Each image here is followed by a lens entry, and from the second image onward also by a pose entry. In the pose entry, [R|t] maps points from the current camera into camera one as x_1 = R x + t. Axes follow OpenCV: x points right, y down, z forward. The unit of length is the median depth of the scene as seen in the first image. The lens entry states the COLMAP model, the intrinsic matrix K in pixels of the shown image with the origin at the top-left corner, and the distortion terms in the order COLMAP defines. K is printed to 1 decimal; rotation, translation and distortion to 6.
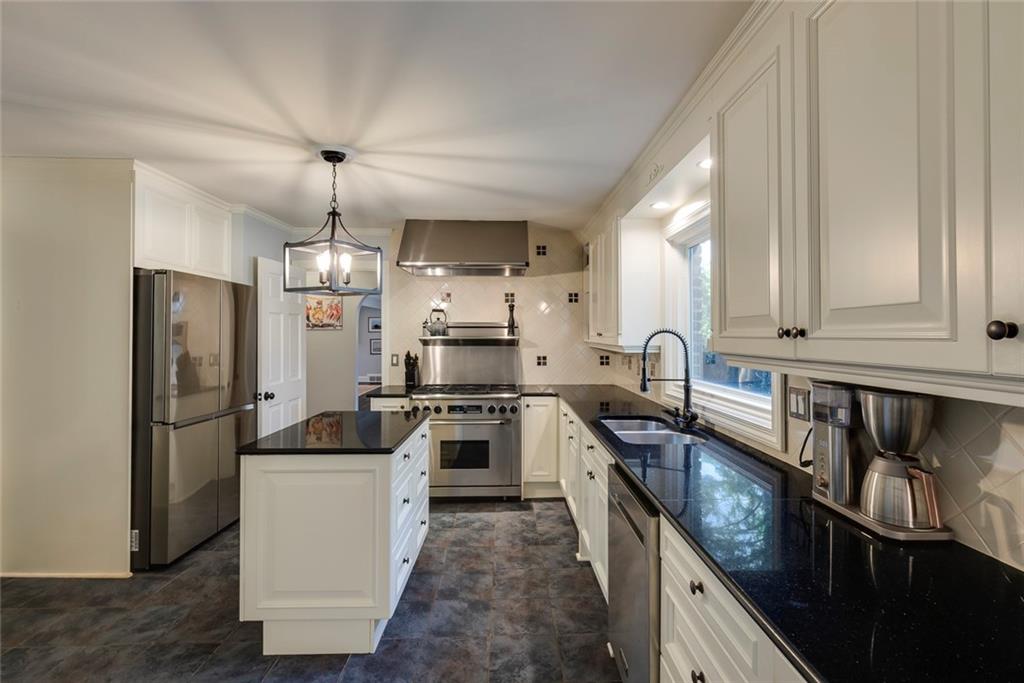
lens RADIAL K [[460.6, 0, 508.6], [0, 460.6, 333.4], [0, 0, 1]] dist [0.001720, -0.001451]
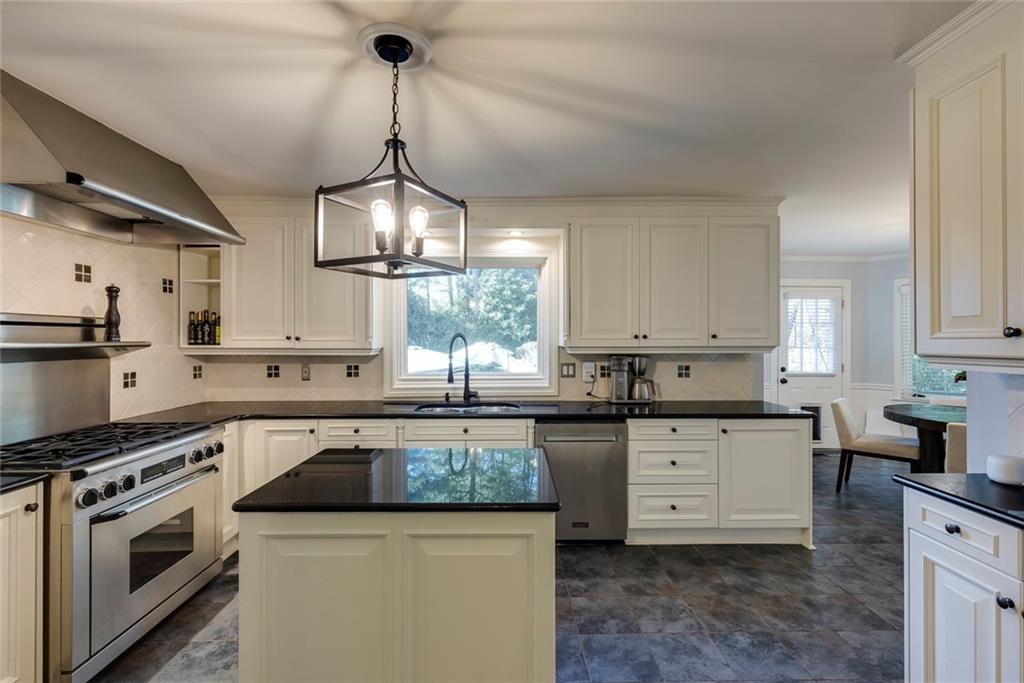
lens RADIAL K [[460.6, 0, 515.2], [0, 460.6, 339.8], [0, 0, 1]] dist [0.001720, -0.001451]
pose [[-0.002985, -0.003522, 0.999989, -0.693797], [-0.000249, 0.999994, 0.003522, 0.002457], [-0.999996, -0.000238, -0.002986, 0.581092]]
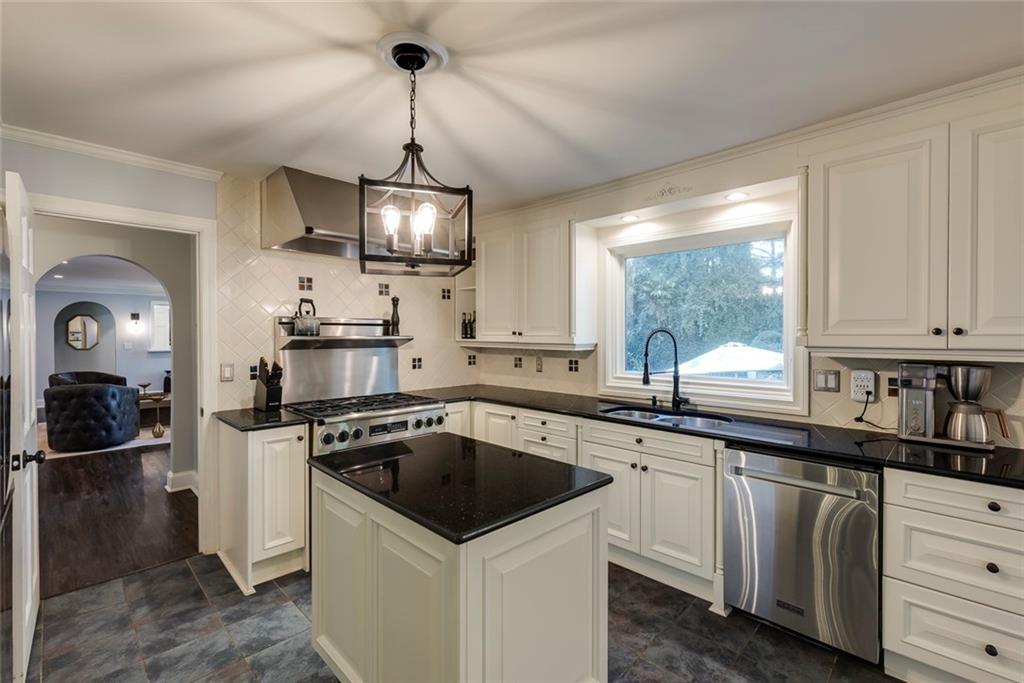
lens RADIAL K [[460.6, 0, 505.8], [0, 460.6, 339.7], [0, 0, 1]] dist [0.001720, -0.001451]
pose [[0.723757, -0.009893, 0.689983, -0.508981], [-0.000103, 0.999896, 0.014445, 0.001703], [-0.690054, -0.010526, 0.723681, 0.301196]]
